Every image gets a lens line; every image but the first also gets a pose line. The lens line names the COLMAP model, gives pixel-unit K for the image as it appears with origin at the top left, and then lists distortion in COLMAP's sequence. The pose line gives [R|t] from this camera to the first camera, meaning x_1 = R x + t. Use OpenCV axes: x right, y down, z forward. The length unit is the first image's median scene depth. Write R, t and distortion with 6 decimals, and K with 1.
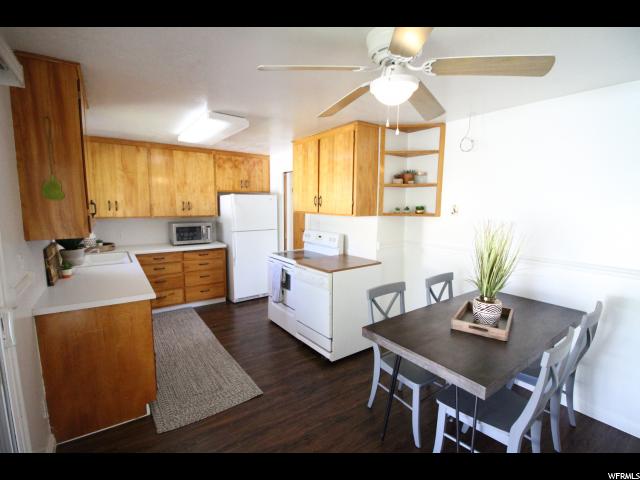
lens RADIAL K [[296.7, 0, 325.6], [0, 296.7, 241.5], [0, 0, 1]] dist [-0.009882, -0.006618]
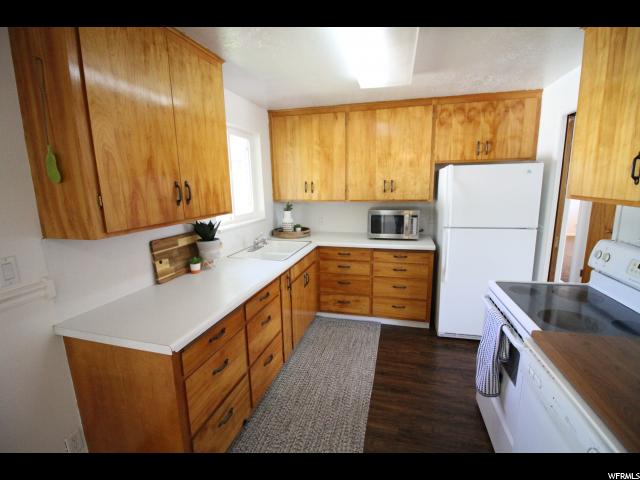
lens RADIAL K [[296.7, 0, 320.6], [0, 296.7, 240.3], [0, 0, 1]] dist [-0.009882, -0.006618]
pose [[0.625241, 0.123037, -0.770672, 0.002913], [-0.073967, 0.992392, 0.098425, -0.048908], [0.776919, -0.004535, 0.629585, 0.424995]]
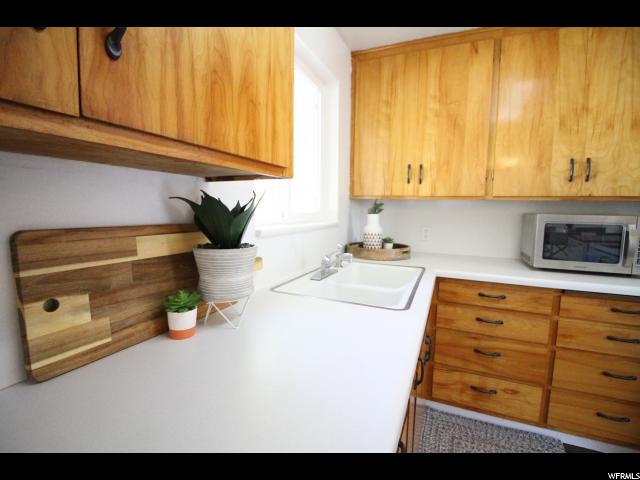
lens RADIAL K [[296.7, 0, 319.7], [0, 296.7, 237.8], [0, 0, 1]] dist [-0.009882, -0.006618]
pose [[0.497586, 0.077738, -0.863924, -0.317275], [-0.119797, 0.992590, 0.020317, -0.001599], [0.859102, 0.093387, 0.503212, 0.552144]]
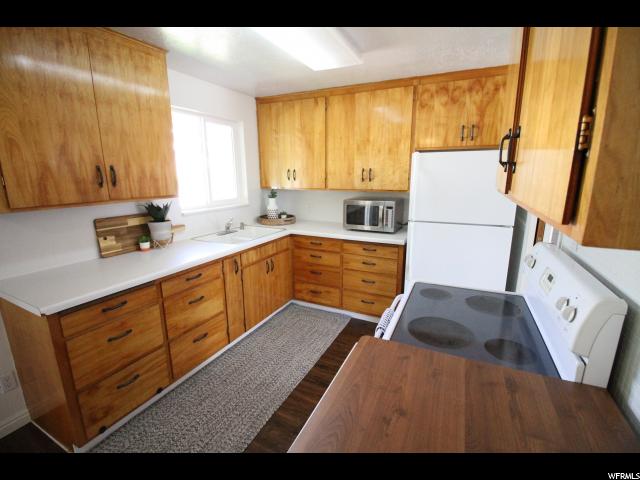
lens RADIAL K [[296.7, 0, 320.7], [0, 296.7, 240.1], [0, 0, 1]] dist [-0.009882, -0.006618]
pose [[0.458751, 0.181282, -0.869876, 0.111229], [-0.105907, 0.983144, 0.149035, -0.064471], [0.882231, 0.023756, 0.470217, 0.604917]]
